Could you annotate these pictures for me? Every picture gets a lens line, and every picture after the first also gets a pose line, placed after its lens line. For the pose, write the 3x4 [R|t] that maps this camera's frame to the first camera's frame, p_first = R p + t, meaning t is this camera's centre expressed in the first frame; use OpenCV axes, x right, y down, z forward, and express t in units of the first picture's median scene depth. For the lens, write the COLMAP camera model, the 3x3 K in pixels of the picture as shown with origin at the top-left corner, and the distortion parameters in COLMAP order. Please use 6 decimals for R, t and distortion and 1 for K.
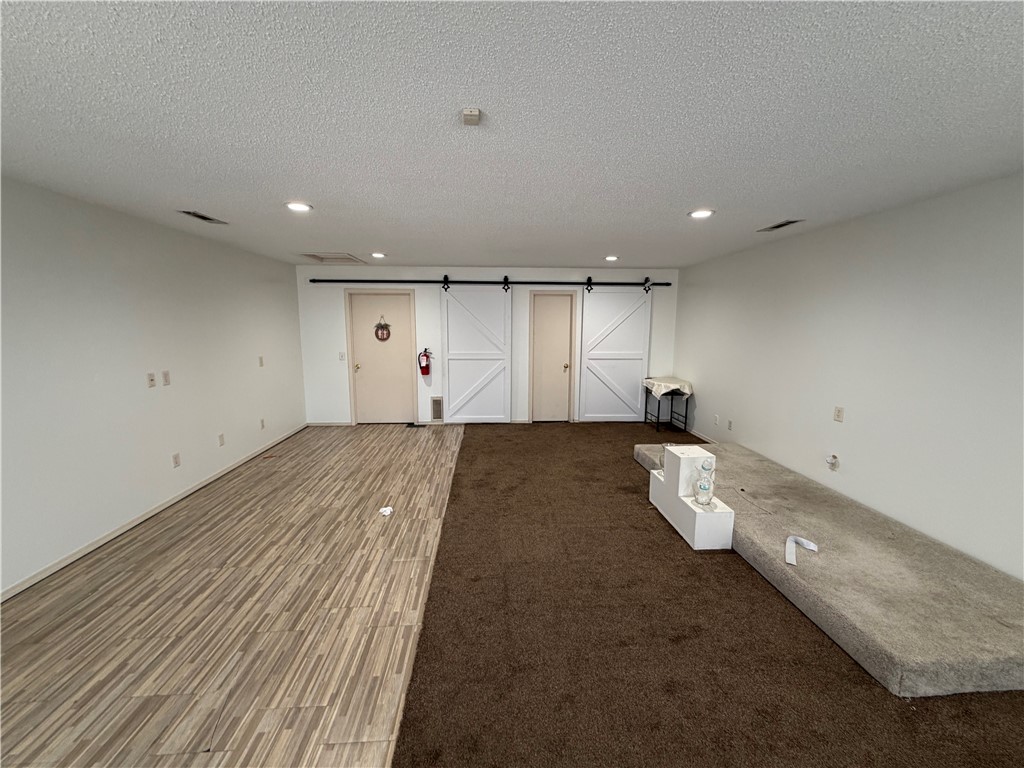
lens RADIAL K [[408.9, 0, 510.8], [0, 408.9, 384.3], [0, 0, 1]] dist [0.001470, 0.000053]
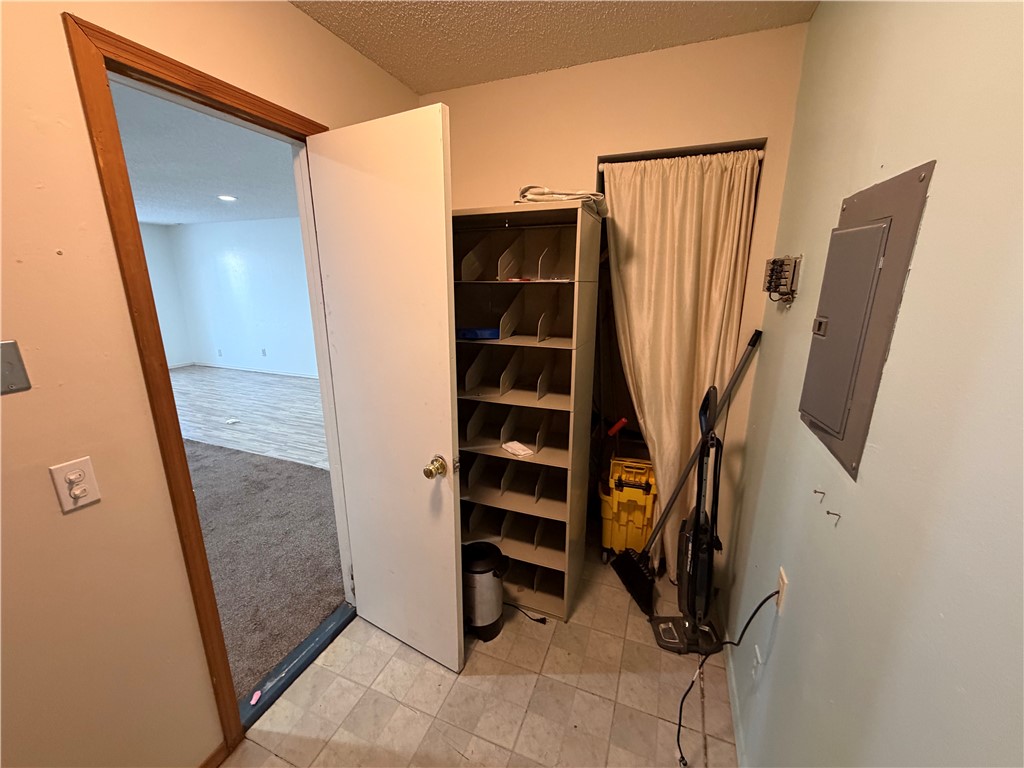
lens RADIAL K [[408.9, 0, 510.8], [0, 408.9, 384.3], [0, 0, 1]] dist [0.001470, 0.000053]
pose [[-0.422856, 0.224786, -0.877875, 0.422028], [-0.133720, 0.942663, 0.305786, -0.307795], [0.896277, 0.246693, -0.368552, 2.126632]]
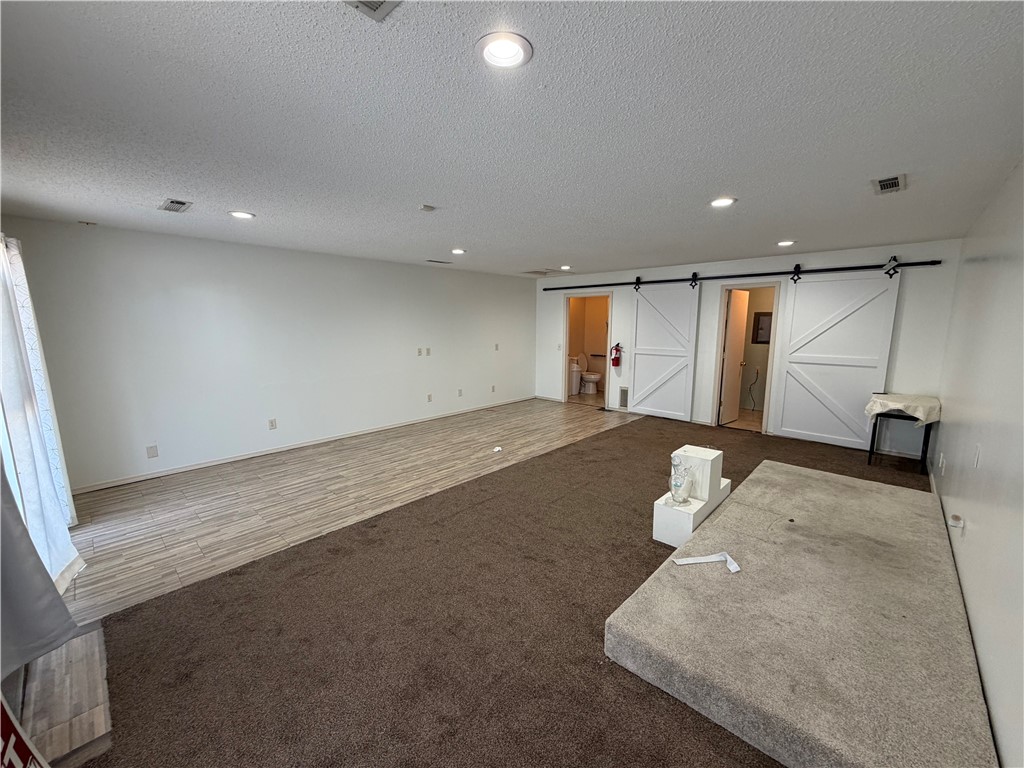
lens RADIAL K [[408.9, 0, 510.8], [0, 408.9, 384.3], [0, 0, 1]] dist [0.001470, 0.000053]
pose [[0.687650, 0.105613, -0.718319, 0.709051], [-0.103378, 0.993526, 0.047111, 0.005386], [0.718644, 0.041863, 0.694117, 0.009034]]
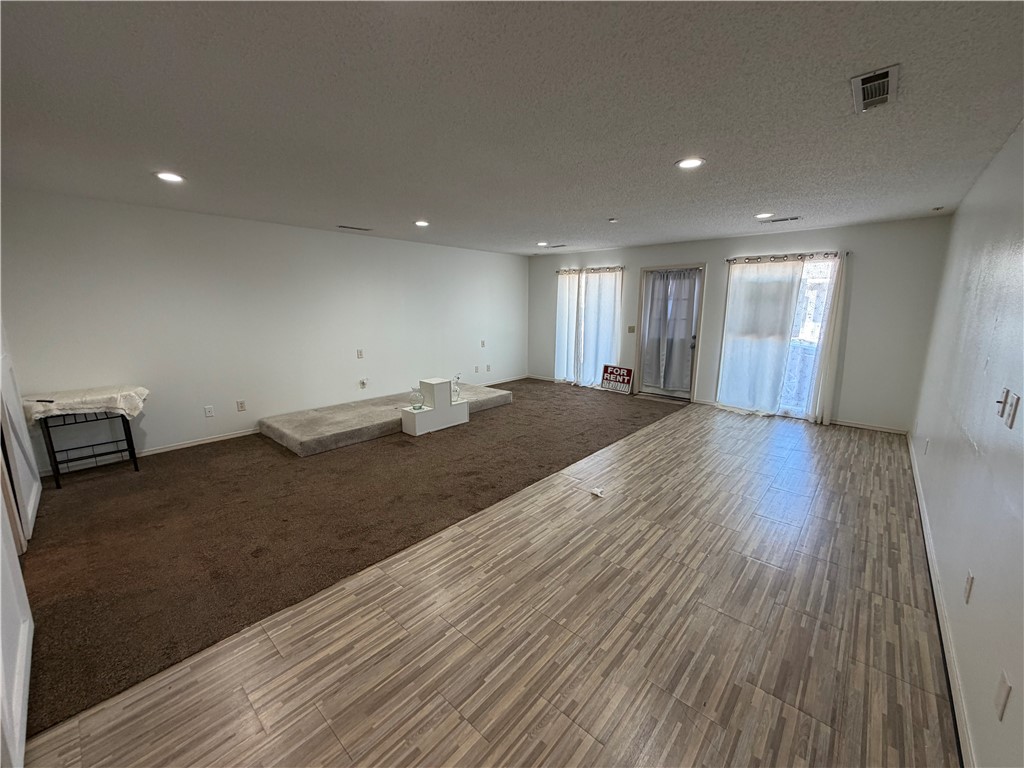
lens RADIAL K [[408.9, 0, 510.8], [0, 408.9, 384.3], [0, 0, 1]] dist [0.001470, 0.000053]
pose [[-0.702280, -0.137597, 0.698477, -0.746880], [0.102807, 0.951257, 0.290761, -0.214580], [-0.704438, 0.276004, -0.653903, 1.596022]]
